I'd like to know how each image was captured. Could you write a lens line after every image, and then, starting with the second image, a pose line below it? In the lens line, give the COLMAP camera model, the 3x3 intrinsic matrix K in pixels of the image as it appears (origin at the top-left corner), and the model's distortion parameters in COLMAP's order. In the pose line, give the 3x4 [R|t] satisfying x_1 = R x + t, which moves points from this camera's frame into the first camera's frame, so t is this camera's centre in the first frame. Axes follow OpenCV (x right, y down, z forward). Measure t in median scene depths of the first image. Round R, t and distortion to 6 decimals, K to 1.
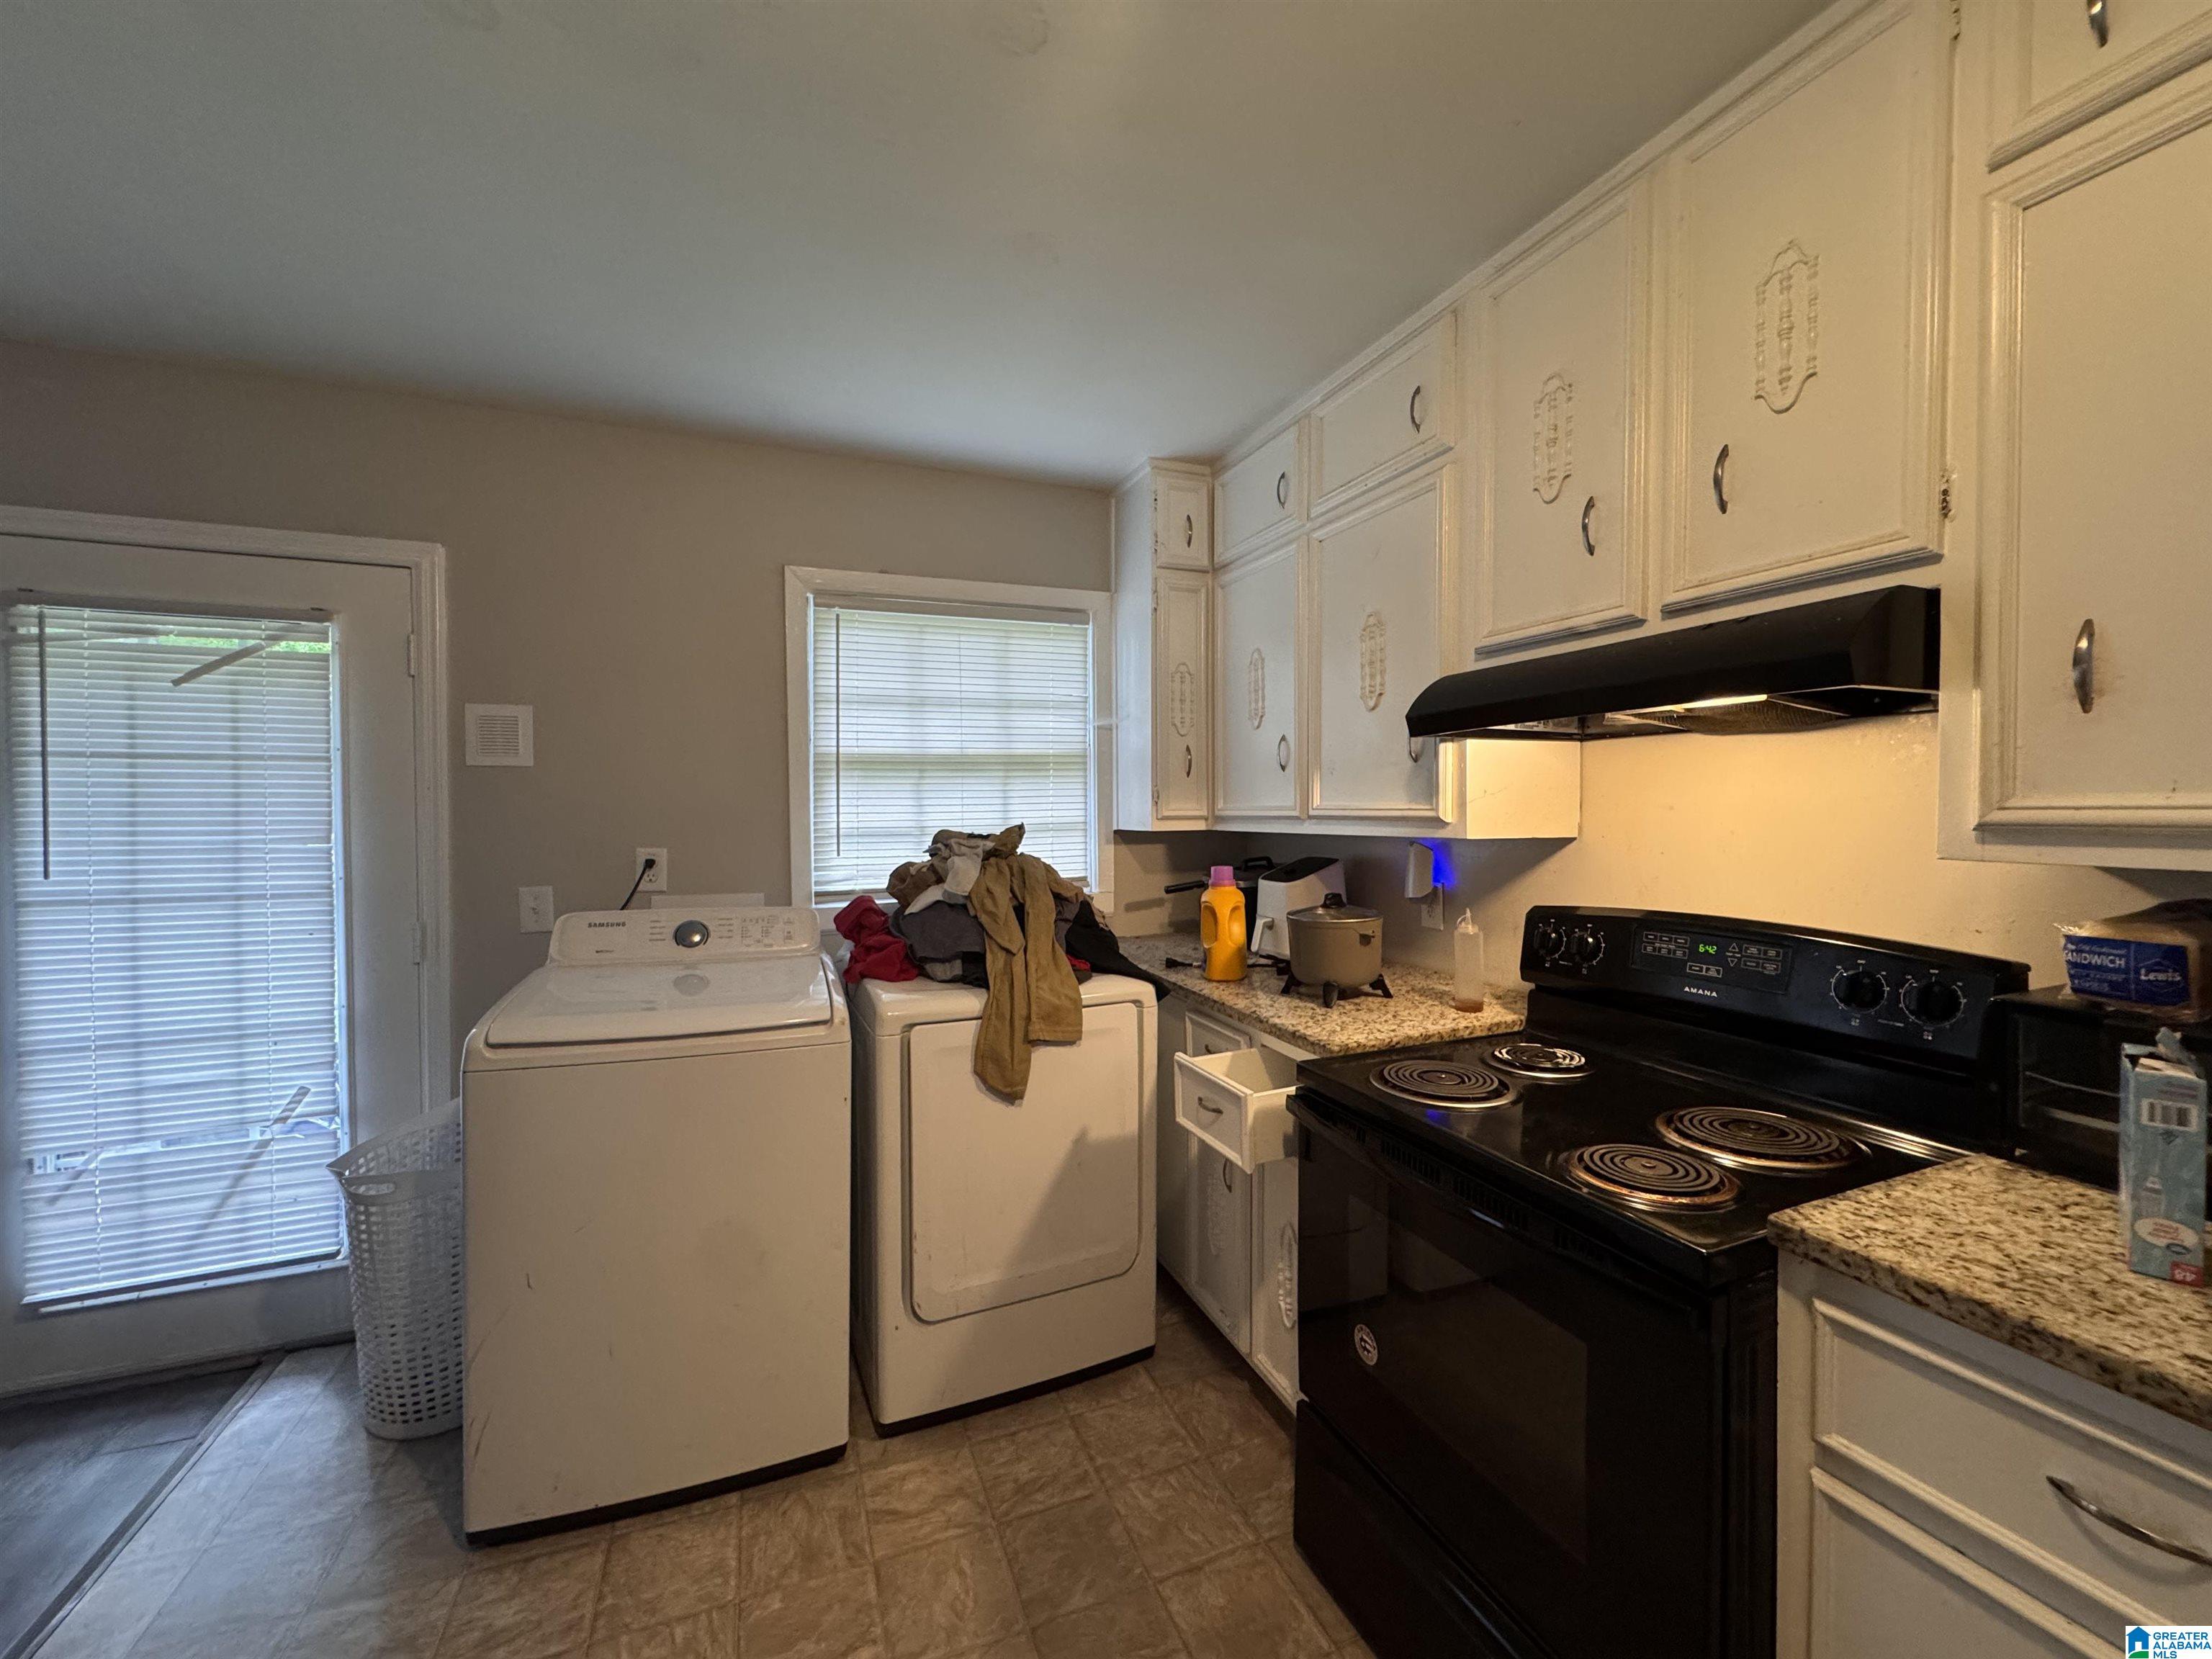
lens RADIAL K [[894.4, 0, 1107.5], [0, 894.4, 823.1], [0, 0, 1]] dist [0.000121, -0.000048]
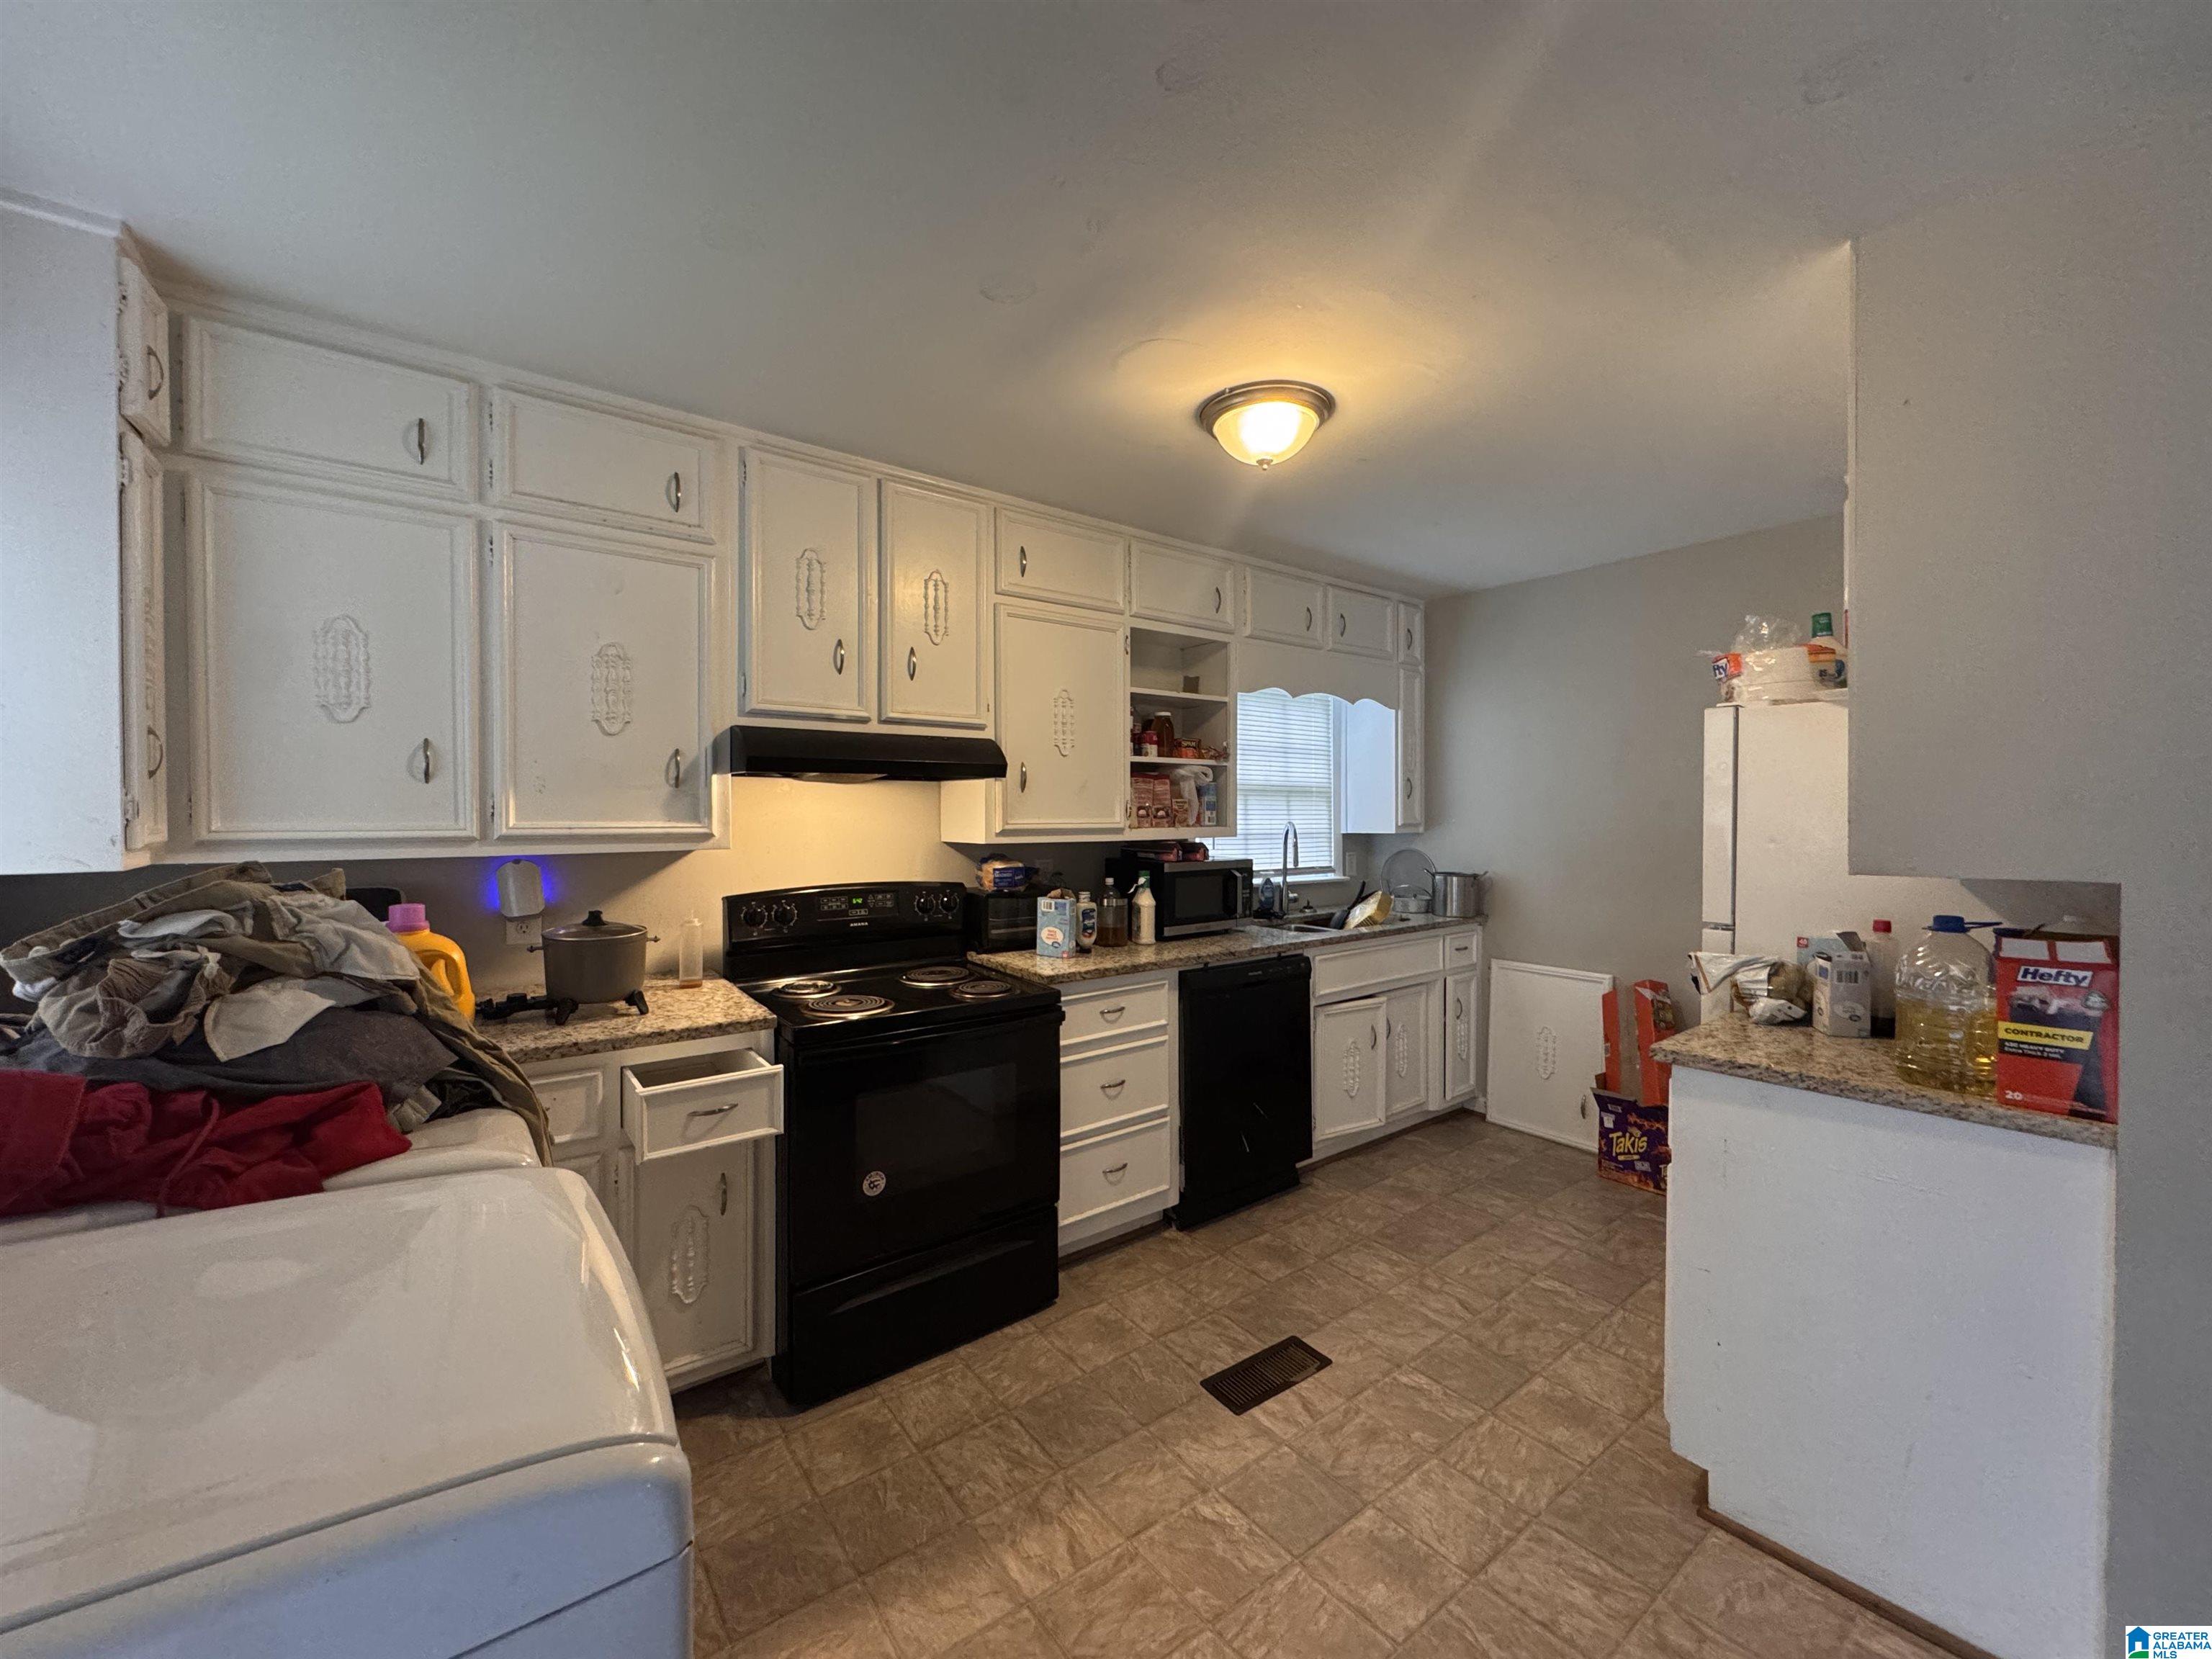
lens RADIAL K [[894.4, 0, 1107.5], [0, 894.4, 823.1], [0, 0, 1]] dist [0.000121, -0.000048]
pose [[-0.271826, -0.011573, 0.962277, -1.165134], [0.017092, 0.999712, 0.016851, -0.039304], [-0.962195, 0.021028, -0.271550, 0.942783]]
